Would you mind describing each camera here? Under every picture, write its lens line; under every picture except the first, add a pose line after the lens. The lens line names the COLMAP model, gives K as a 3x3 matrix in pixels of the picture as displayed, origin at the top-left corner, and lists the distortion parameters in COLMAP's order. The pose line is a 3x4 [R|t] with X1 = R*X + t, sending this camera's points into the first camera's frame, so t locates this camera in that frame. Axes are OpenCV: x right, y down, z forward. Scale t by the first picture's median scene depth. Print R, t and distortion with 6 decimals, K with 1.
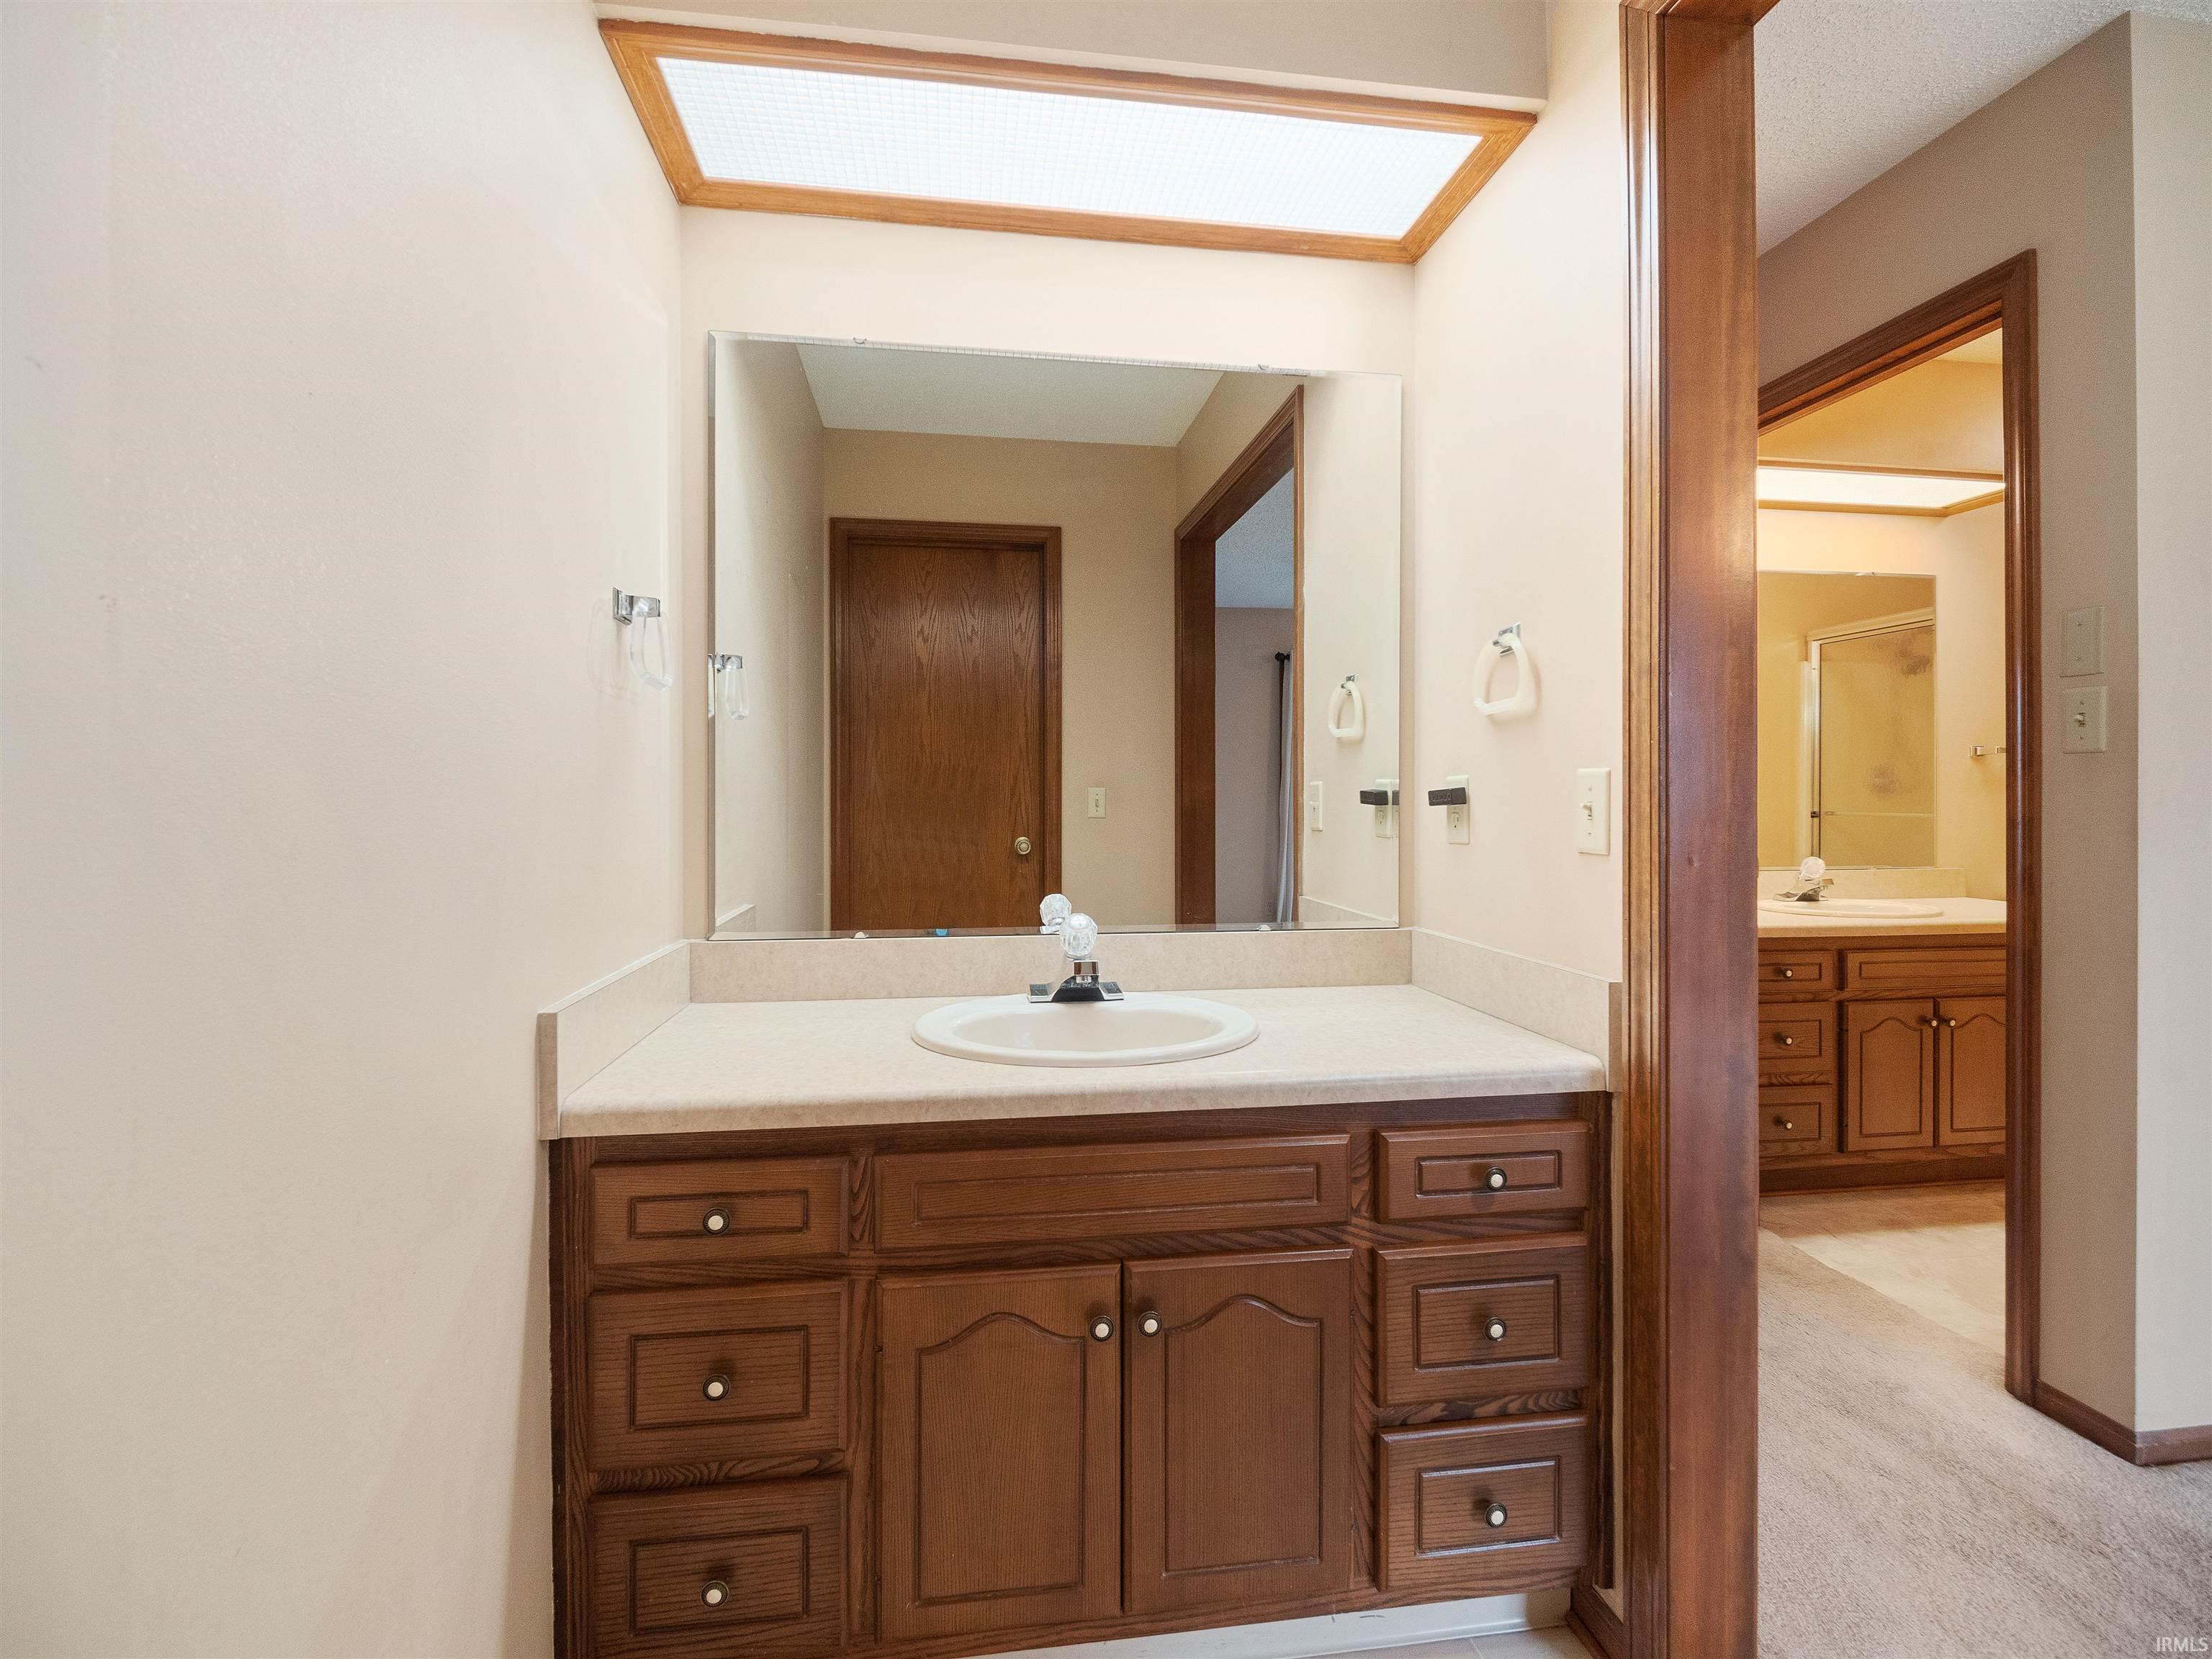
lens RADIAL K [[995.0, 0, 1088.0], [0, 995.0, 823.3], [0, 0, 1]] dist [0.014604, -0.010189]
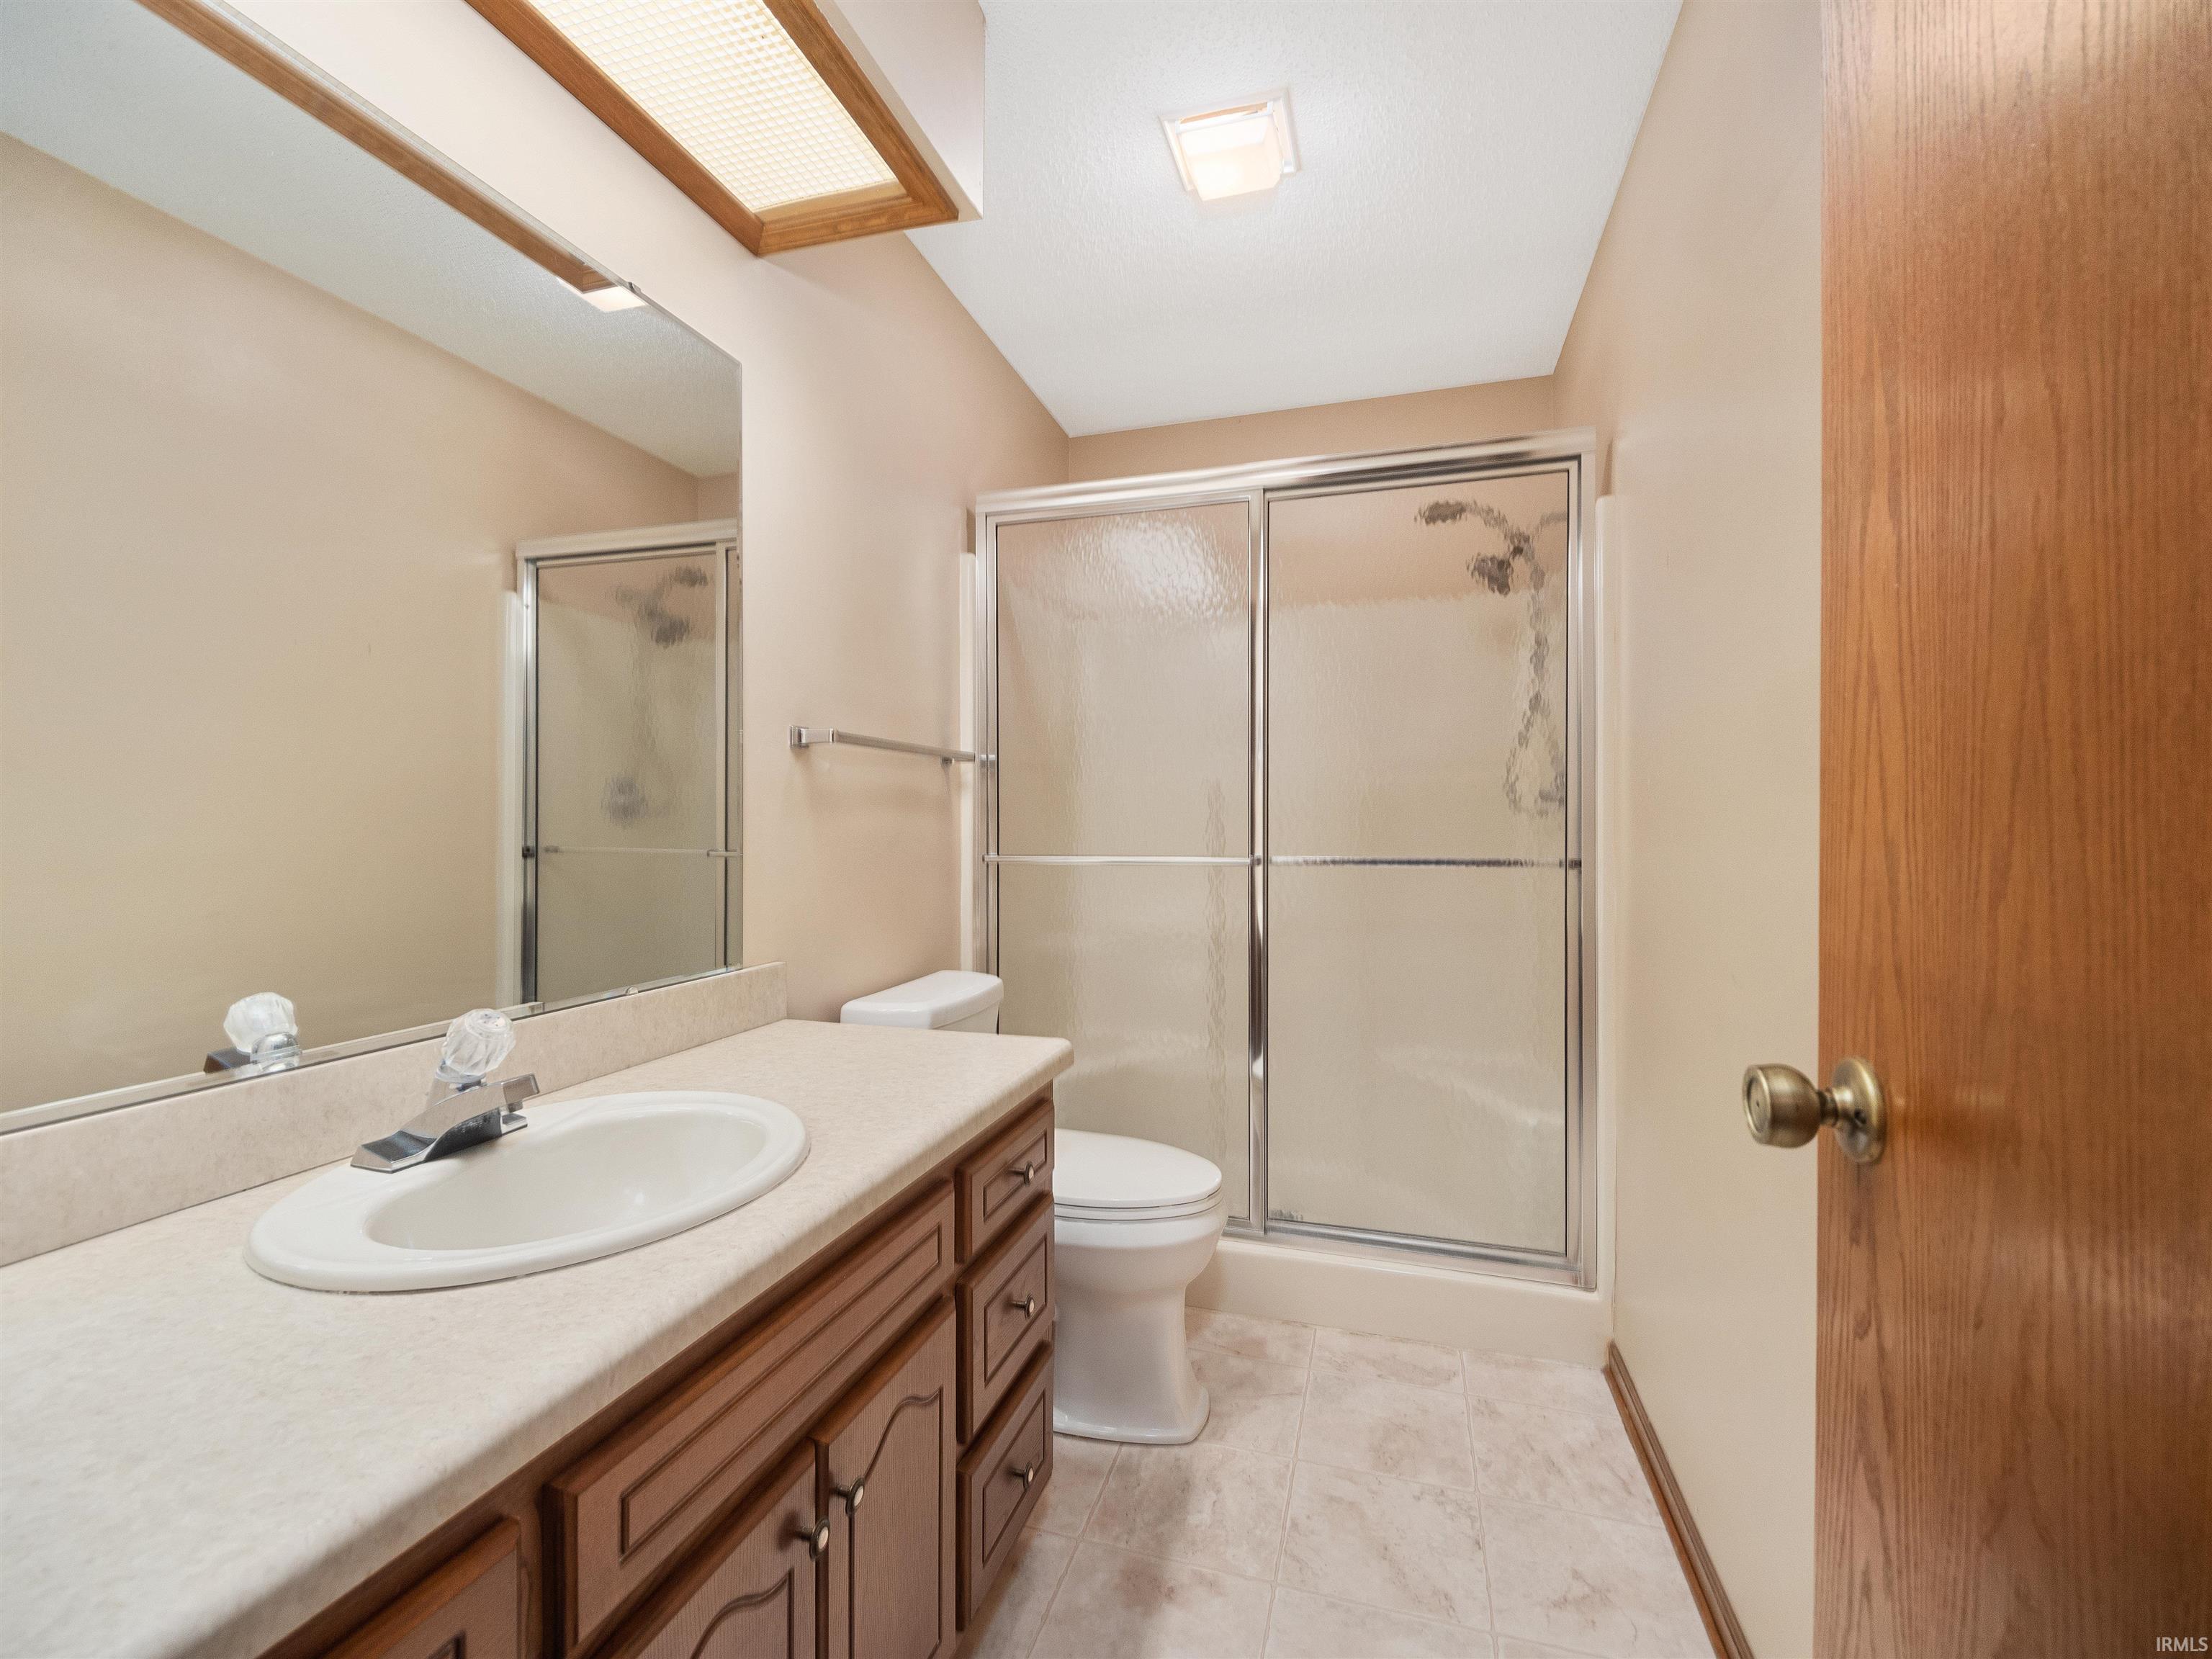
lens RADIAL K [[989.5, 0, 1086.6], [0, 989.5, 810.4], [0, 0, 1]] dist [0.002908, -0.003329]
pose [[0.433826, 0.017801, 0.900821, 0.574666], [0.017936, 0.999436, -0.028388, -0.018376], [-0.900818, 0.028472, 0.433262, 0.754126]]
